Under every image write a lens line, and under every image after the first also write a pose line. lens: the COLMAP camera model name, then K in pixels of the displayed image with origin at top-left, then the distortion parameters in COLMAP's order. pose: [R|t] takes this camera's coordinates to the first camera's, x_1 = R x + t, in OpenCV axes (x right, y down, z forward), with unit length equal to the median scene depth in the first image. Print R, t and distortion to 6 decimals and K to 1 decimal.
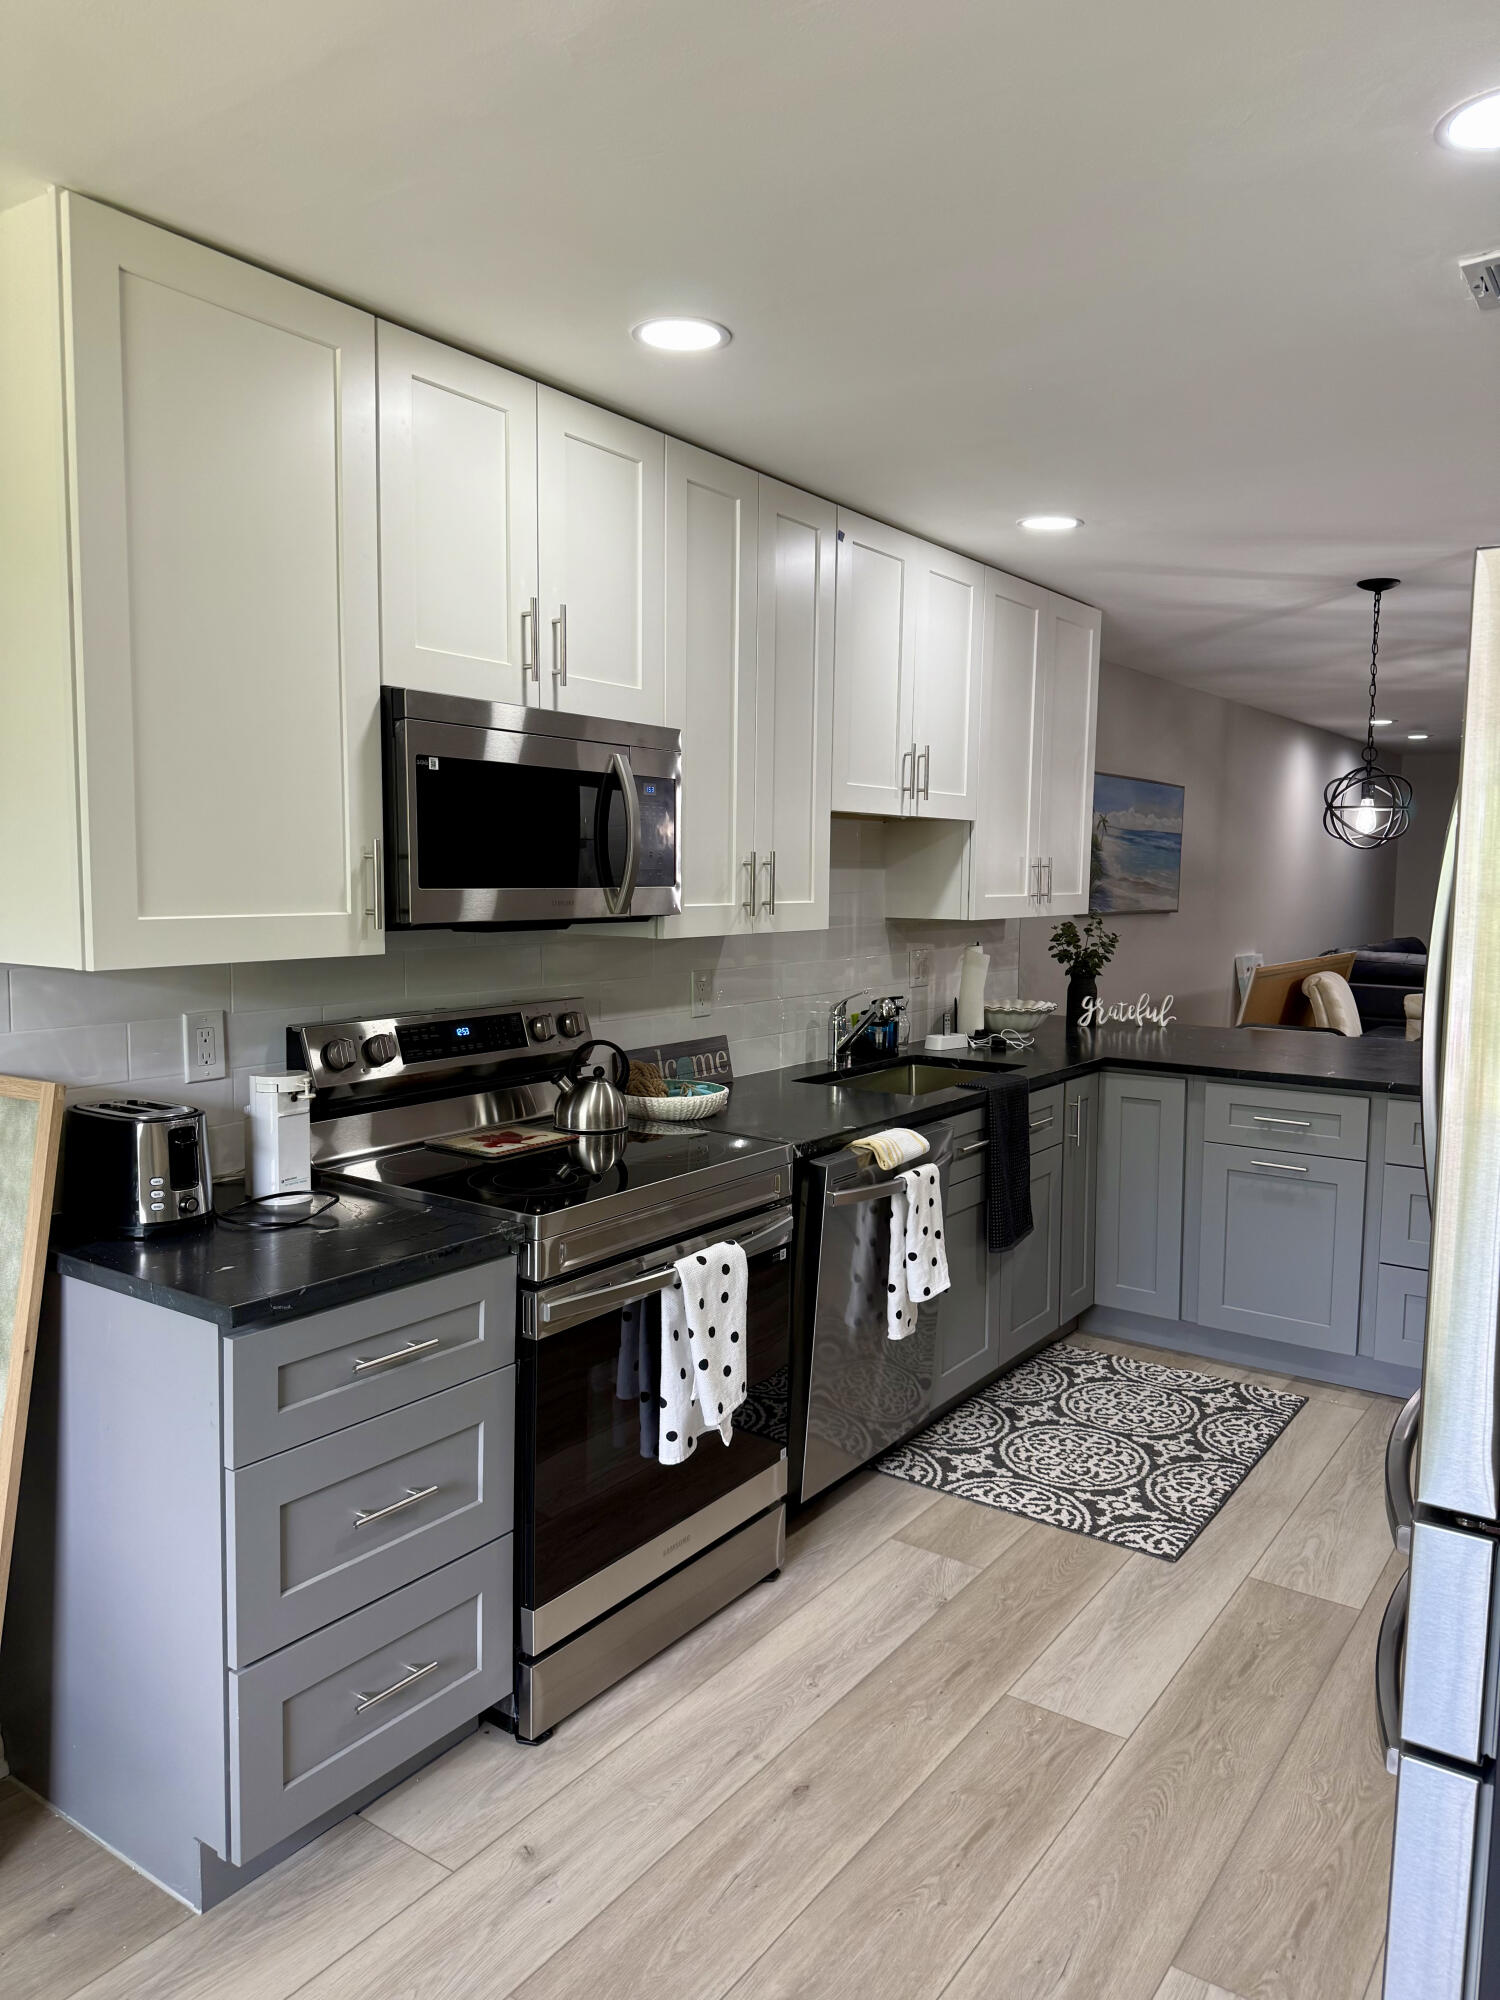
lens RADIAL K [[1403.2, 0, 754.2], [0, 1403.2, 997.5], [0, 0, 1]] dist [0.064884, -0.074255]
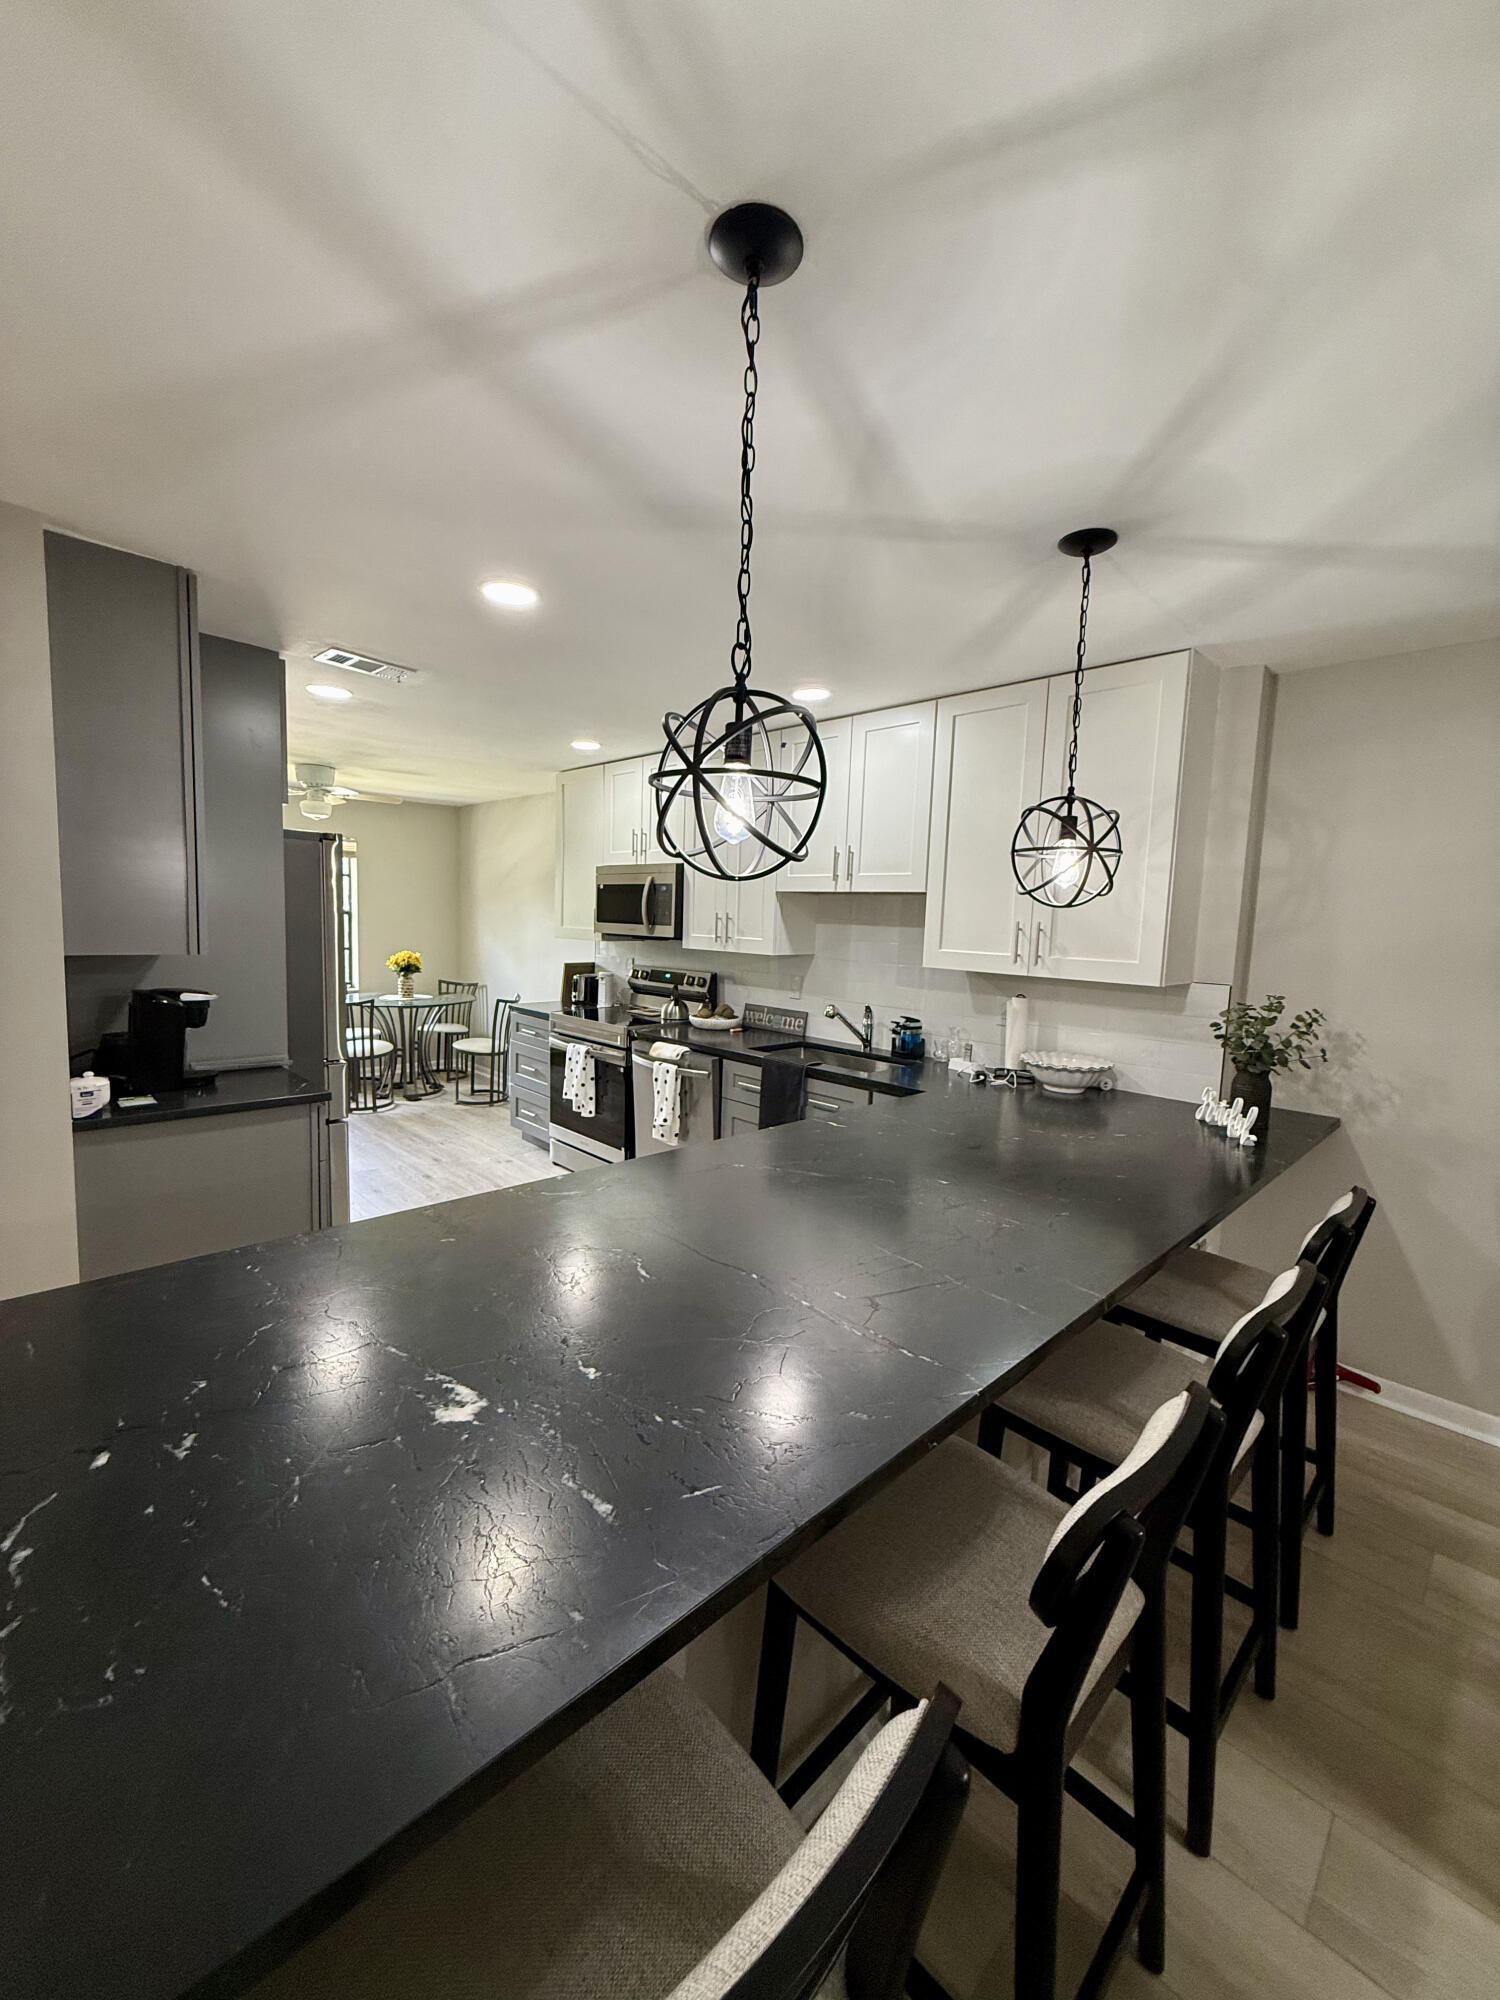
lens RADIAL K [[795.8, 0, 749.7], [0, 795.8, 995.7], [0, 0, 1]] dist [0.001909, -0.000163]
pose [[-0.176482, 0.084775, -0.980646, 1.229143], [-0.125364, 0.986235, 0.107820, -0.118955], [0.976288, 0.141966, -0.163425, 1.284777]]
